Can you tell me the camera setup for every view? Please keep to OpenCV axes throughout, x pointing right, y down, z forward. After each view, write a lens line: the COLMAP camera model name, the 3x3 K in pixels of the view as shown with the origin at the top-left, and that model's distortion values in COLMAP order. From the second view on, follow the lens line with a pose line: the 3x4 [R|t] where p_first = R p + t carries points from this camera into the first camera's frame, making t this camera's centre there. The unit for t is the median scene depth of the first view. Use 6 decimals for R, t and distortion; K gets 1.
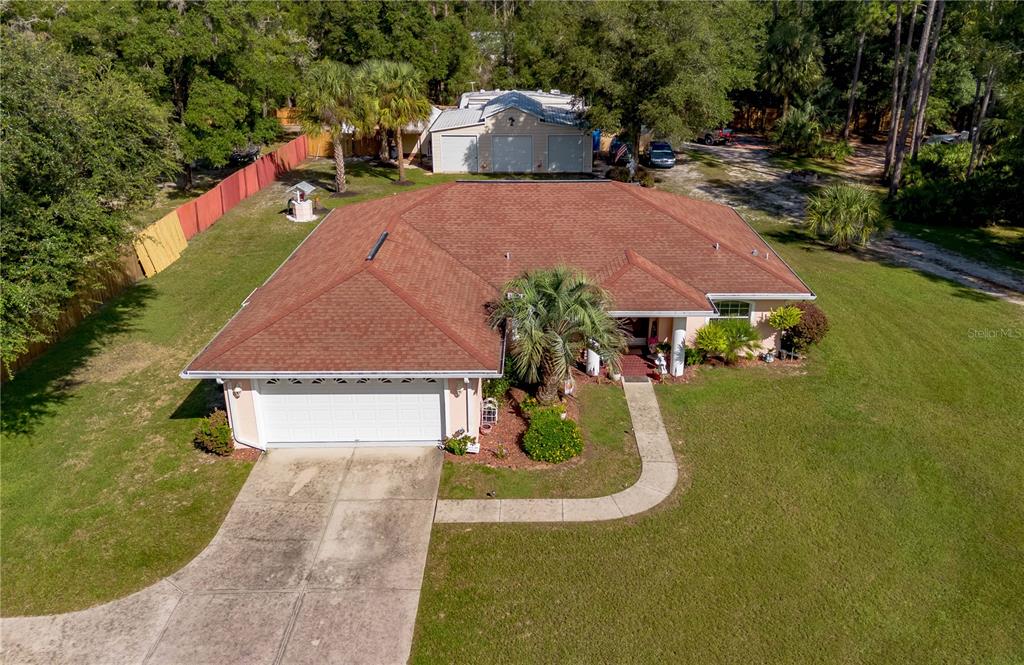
lens RADIAL K [[819.6, 0, 534.6], [0, 819.6, 345.4], [0, 0, 1]] dist [0.035896, -0.028724]
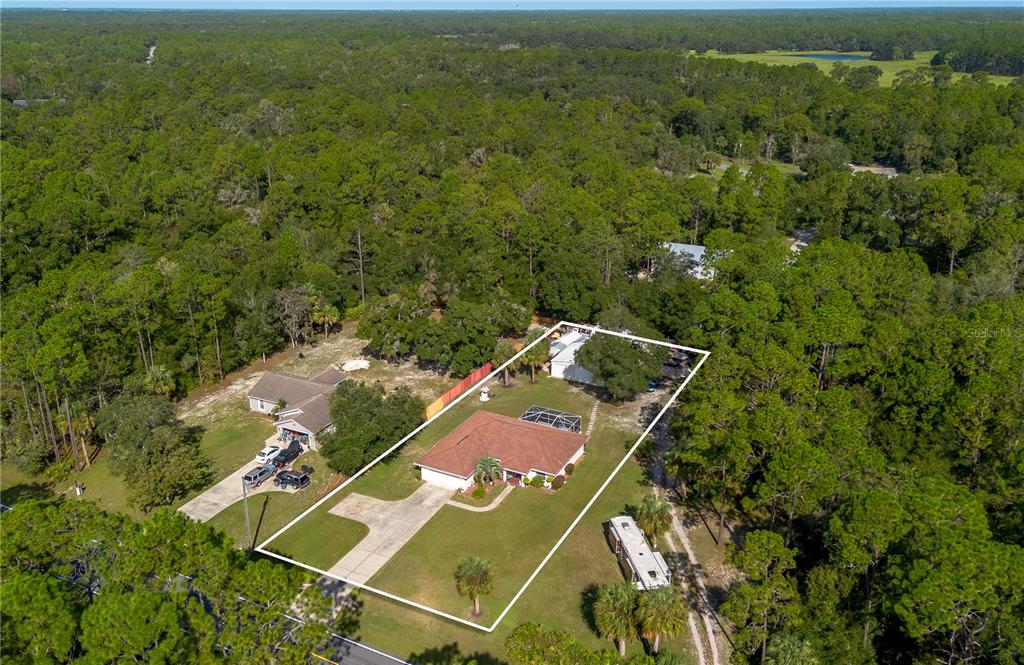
lens RADIAL K [[819.6, 0, 509.5], [0, 819.6, 324.4], [0, 0, 1]] dist [0.035896, -0.028724]
pose [[0.885063, 0.165503, -0.435055, 2.078144], [-0.181263, 0.983420, 0.005356, -0.904203], [0.428729, 0.074119, 0.900388, -3.259478]]
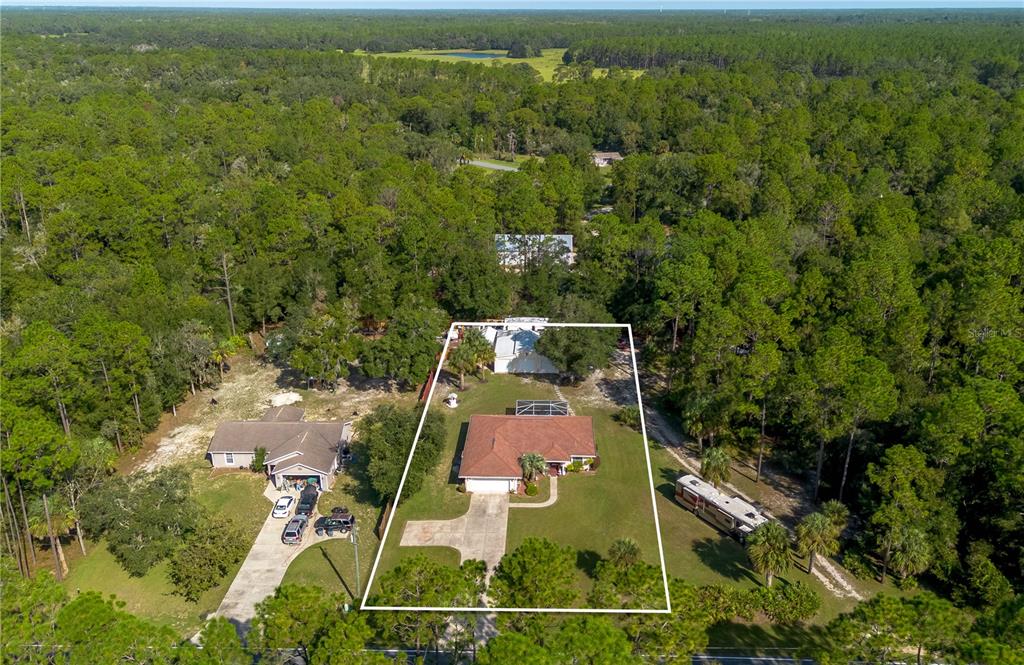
lens RADIAL K [[819.6, 0, 521.0], [0, 819.6, 340.0], [0, 0, 1]] dist [0.035896, -0.028724]
pose [[0.999291, 0.017005, -0.033602, 0.102312], [-0.017688, 0.999641, -0.020110, -0.666846], [0.033248, 0.020690, 0.999233, -3.798880]]
